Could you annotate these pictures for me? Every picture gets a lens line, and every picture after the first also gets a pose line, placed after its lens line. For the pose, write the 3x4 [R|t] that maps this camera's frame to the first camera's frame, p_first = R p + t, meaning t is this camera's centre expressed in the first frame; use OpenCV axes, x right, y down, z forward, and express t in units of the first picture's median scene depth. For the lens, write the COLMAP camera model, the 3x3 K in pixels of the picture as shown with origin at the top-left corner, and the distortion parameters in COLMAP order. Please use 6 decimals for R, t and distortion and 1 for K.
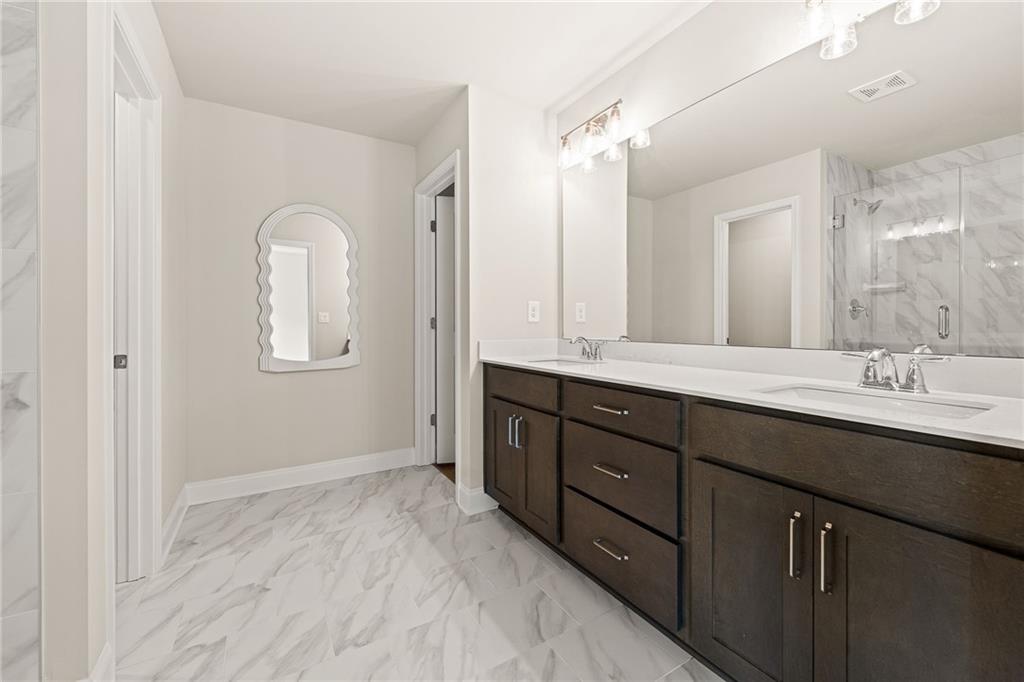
lens RADIAL K [[421.4, 0, 519.0], [0, 421.4, 323.5], [0, 0, 1]] dist [0.001657, -0.000718]
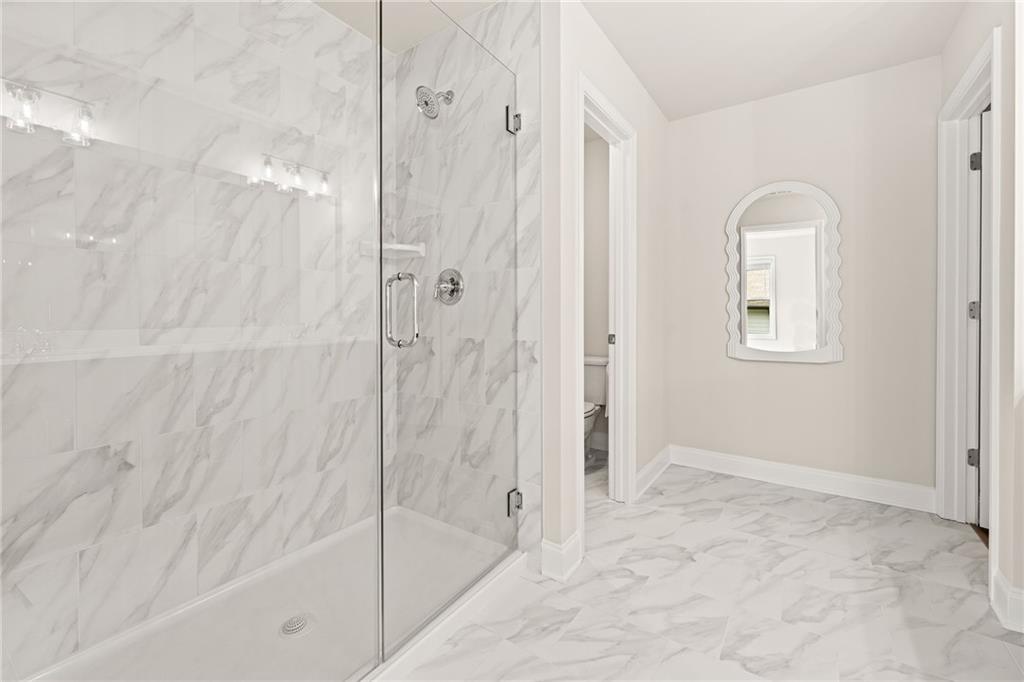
lens RADIAL K [[421.4, 0, 507.7], [0, 421.4, 315.5], [0, 0, 1]] dist [0.001657, -0.000718]
pose [[0.412949, 0.007322, -0.910725, 0.136262], [0.001952, 0.999958, 0.008925, 0.000295], [0.910752, -0.005463, 0.412918, 0.101470]]
